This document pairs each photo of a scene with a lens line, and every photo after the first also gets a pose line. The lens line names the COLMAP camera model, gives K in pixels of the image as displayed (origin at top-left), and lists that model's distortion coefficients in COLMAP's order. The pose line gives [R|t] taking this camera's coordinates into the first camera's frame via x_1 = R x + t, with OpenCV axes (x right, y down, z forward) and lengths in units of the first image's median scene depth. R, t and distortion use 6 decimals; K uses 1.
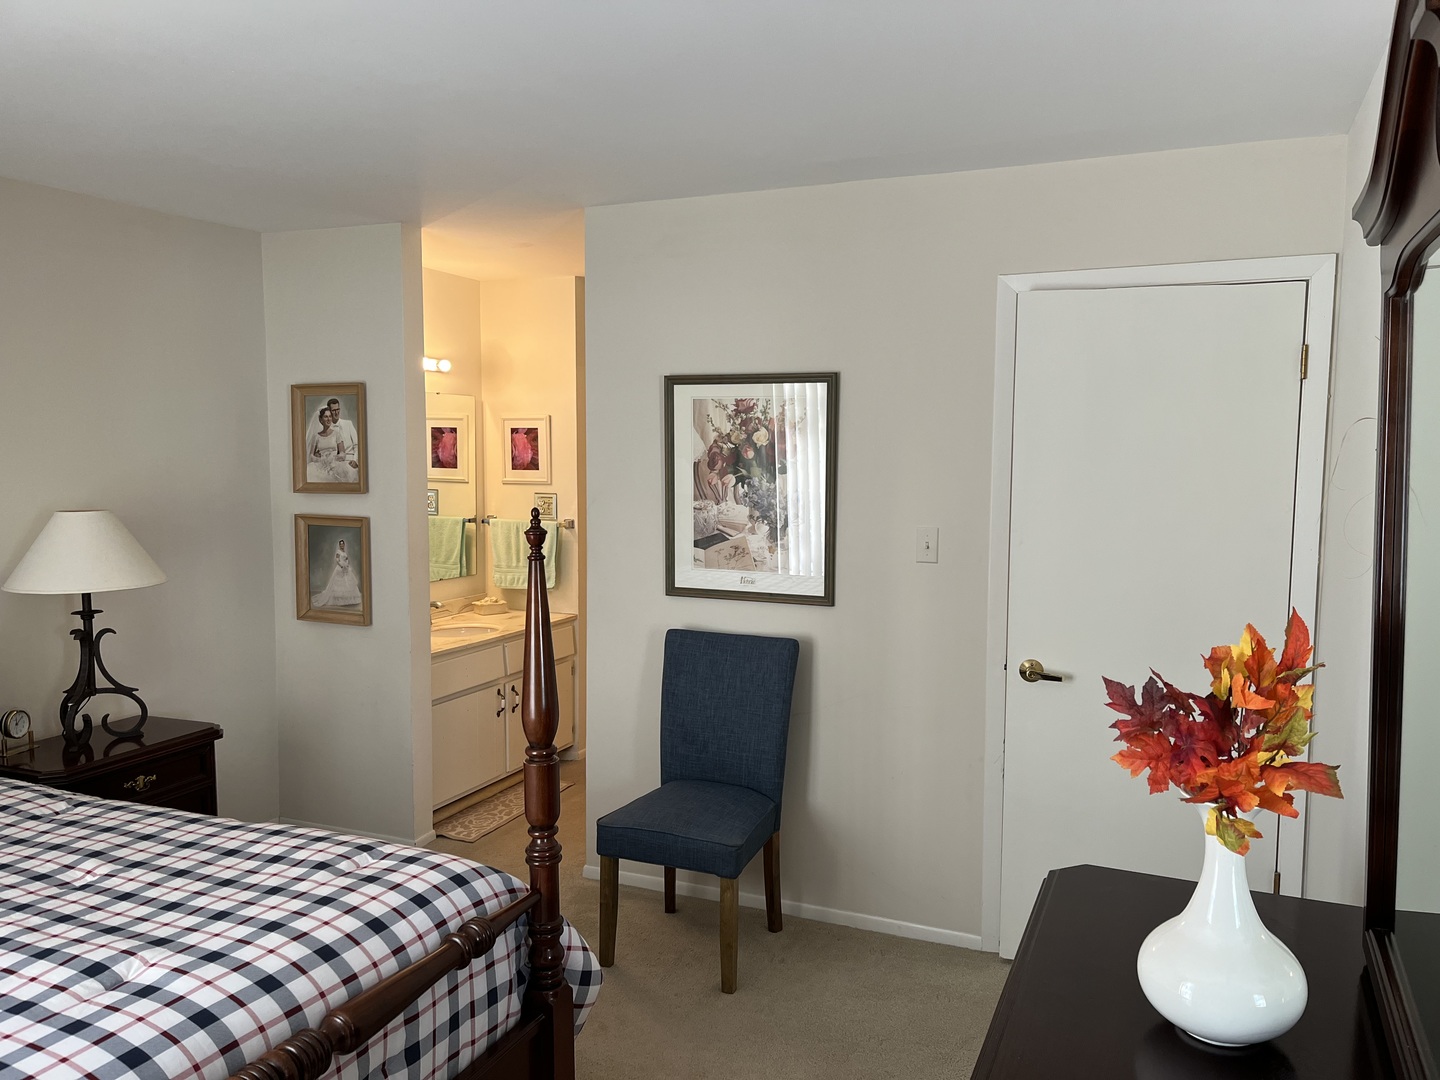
lens RADIAL K [[1127.7, 0, 720.0], [0, 1127.7, 540.0], [0, 0, 1]] dist [0.139358, 0.000217]
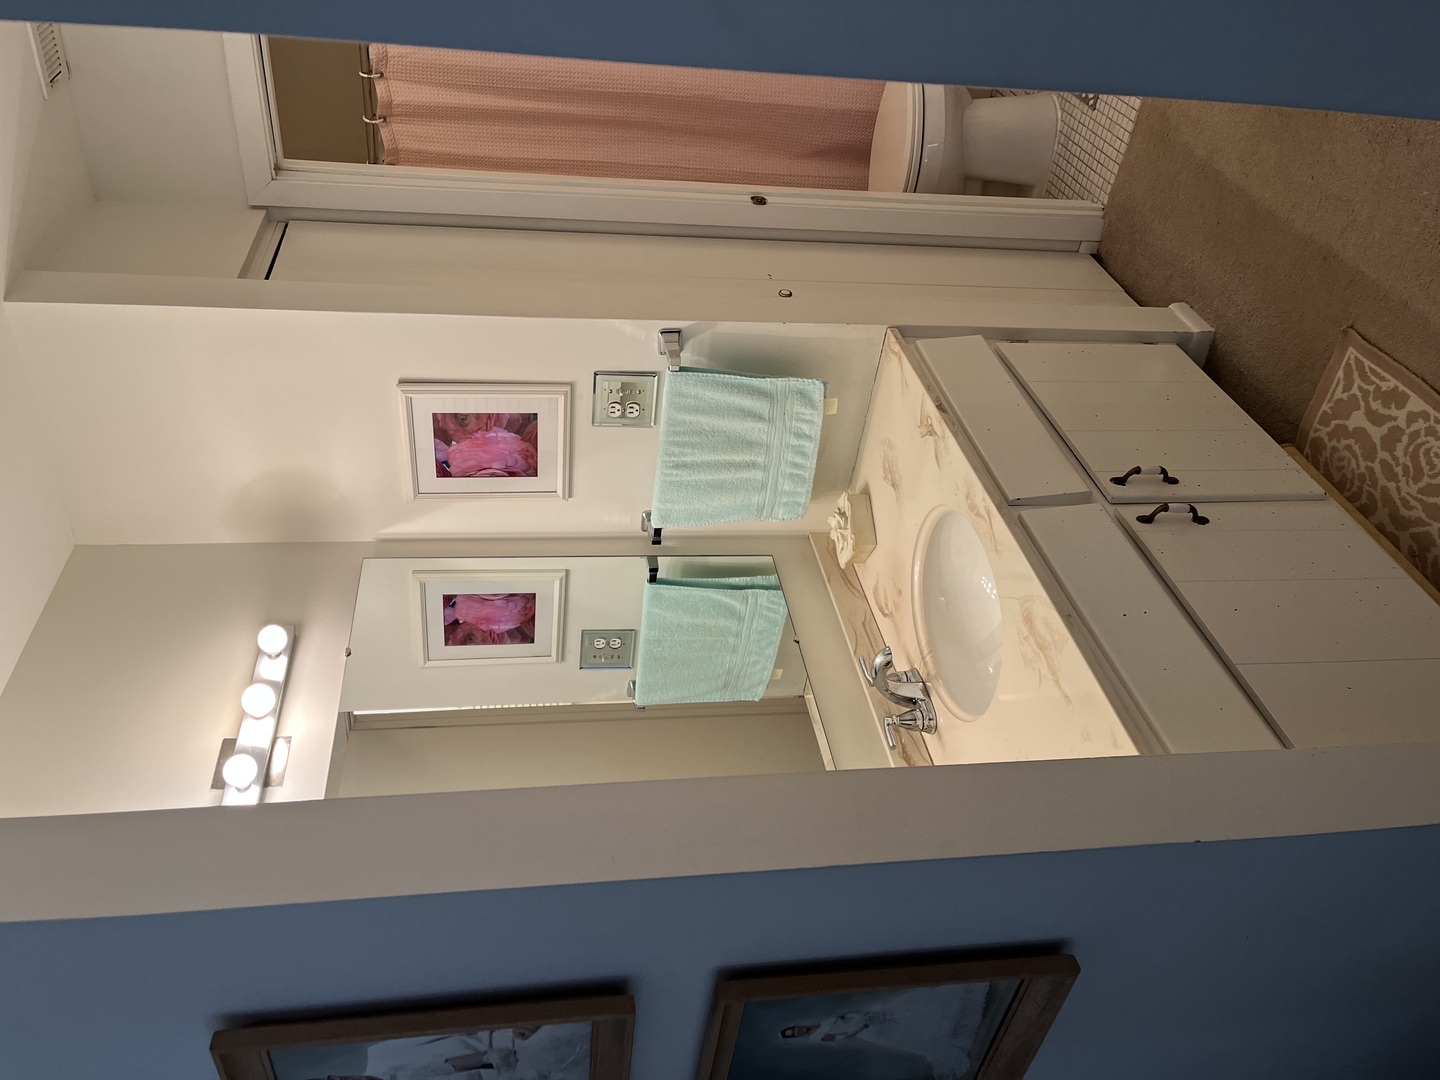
lens RADIAL K [[1083.6, 0, 720.0], [0, 1083.6, 540.0], [0, 0, 1]] dist [-0.000438, -0.000317]
pose [[0.032802, -0.969118, -0.244406, -0.105169], [0.994026, 0.006163, 0.108969, -0.037976], [-0.104098, -0.246520, 0.963531, 0.596489]]
